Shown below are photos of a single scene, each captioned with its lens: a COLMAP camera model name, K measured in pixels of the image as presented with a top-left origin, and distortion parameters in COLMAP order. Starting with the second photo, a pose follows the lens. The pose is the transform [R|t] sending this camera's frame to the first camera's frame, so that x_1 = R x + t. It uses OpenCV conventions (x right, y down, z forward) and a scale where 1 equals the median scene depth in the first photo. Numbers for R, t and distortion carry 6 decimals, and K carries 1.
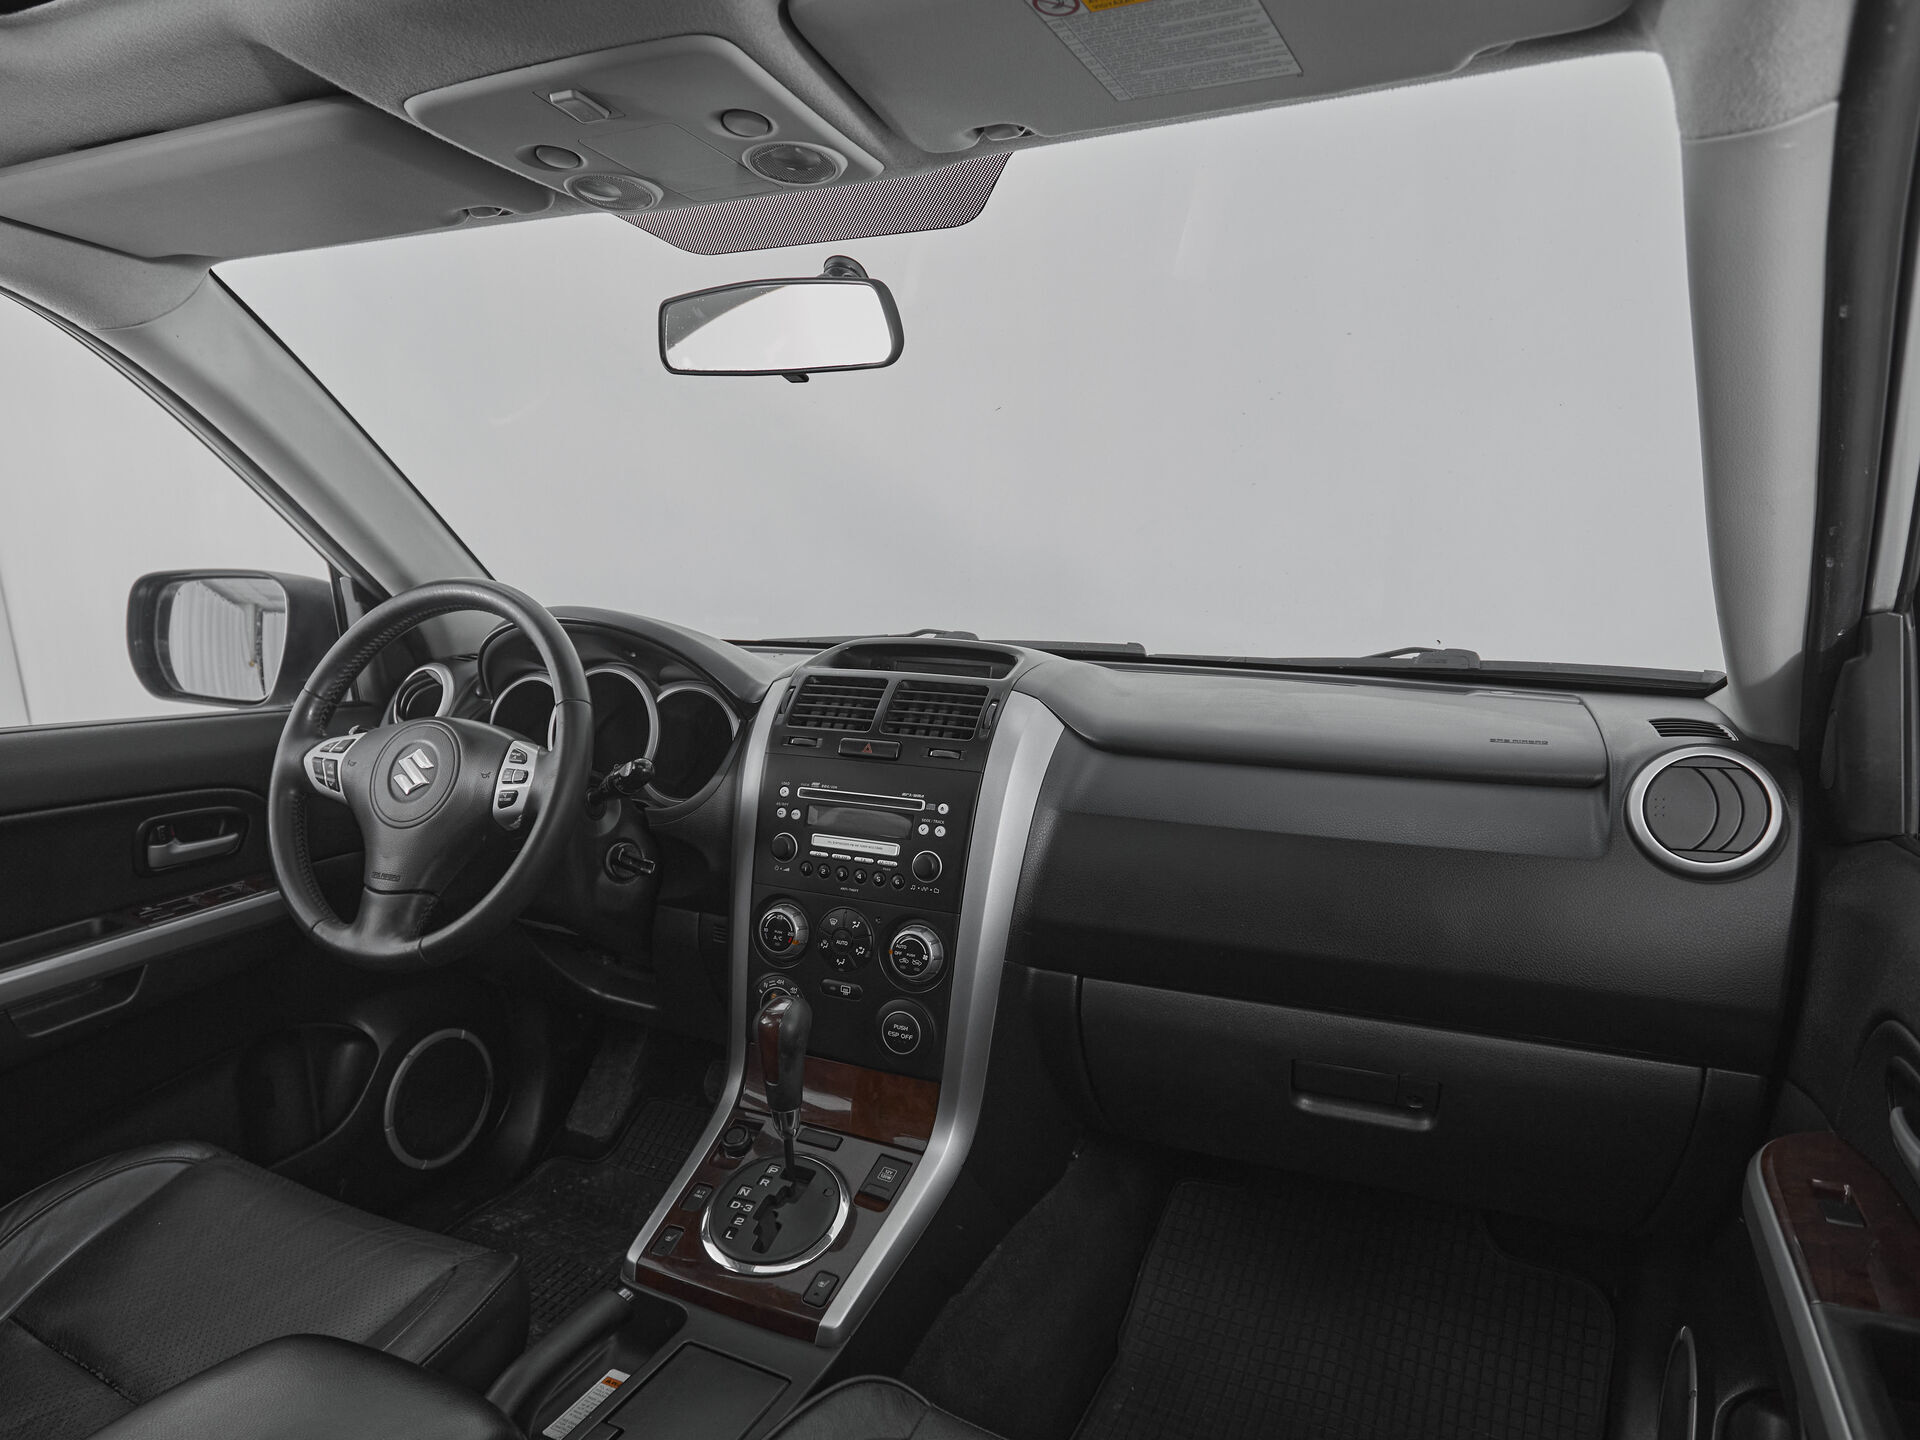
lens RADIAL K [[1137.8, 0, 987.3], [0, 1137.8, 756.0], [0, 0, 1]] dist [-0.005533, 0.003557]
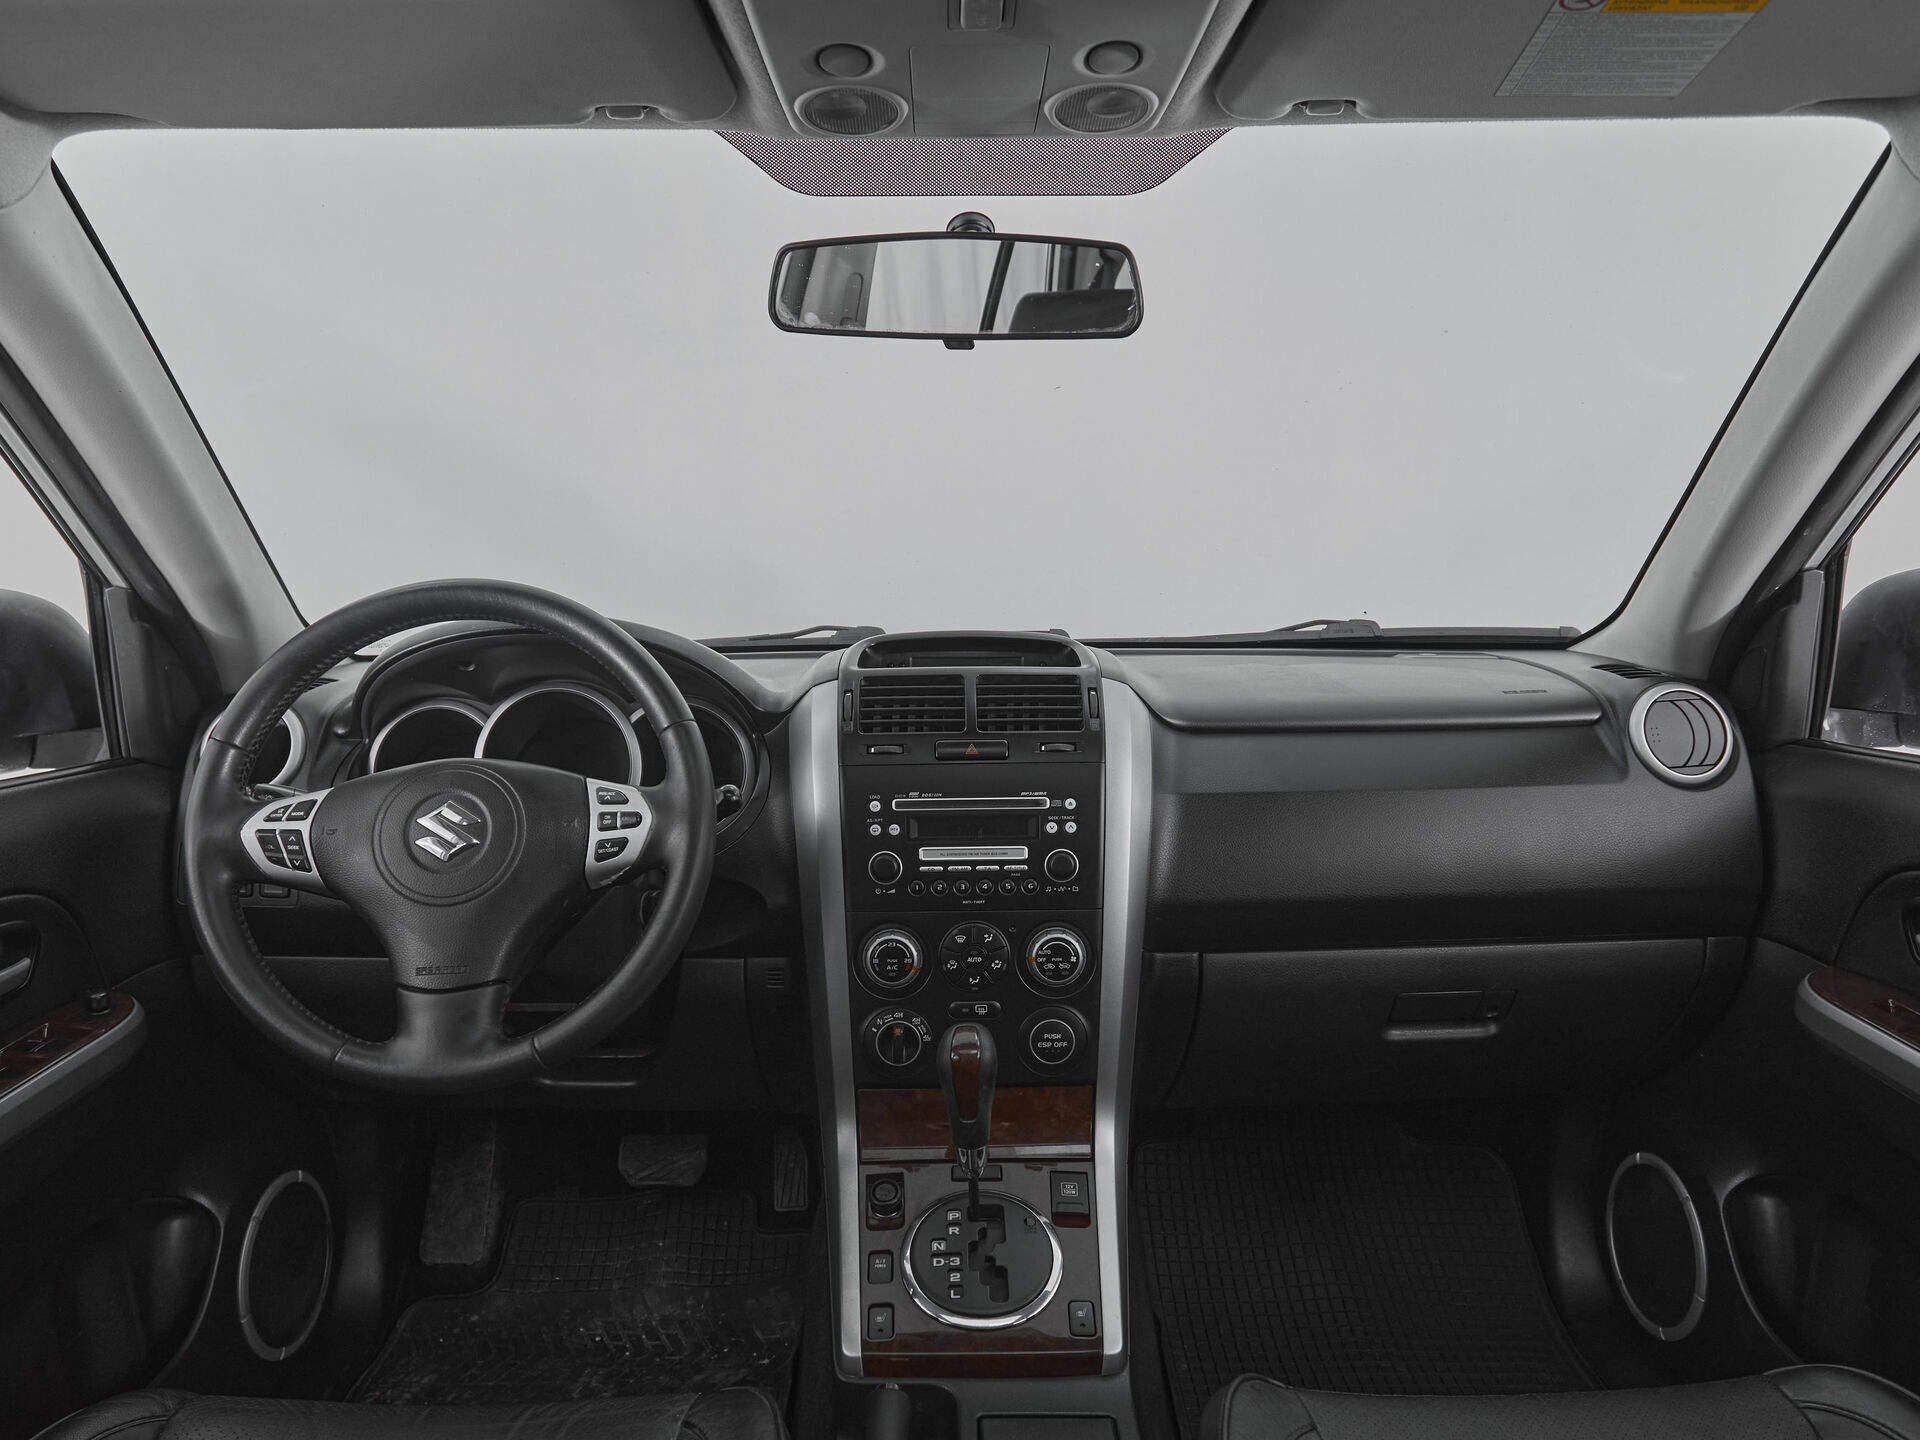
lens RADIAL K [[1137.8, 0, 989.5], [0, 1137.8, 768.4], [0, 0, 1]] dist [-0.005533, 0.003557]
pose [[0.908003, -0.095859, 0.407850, -0.479230], [0.091351, 0.995350, 0.030565, -0.018530], [-0.408884, 0.009505, 0.912537, 0.145525]]
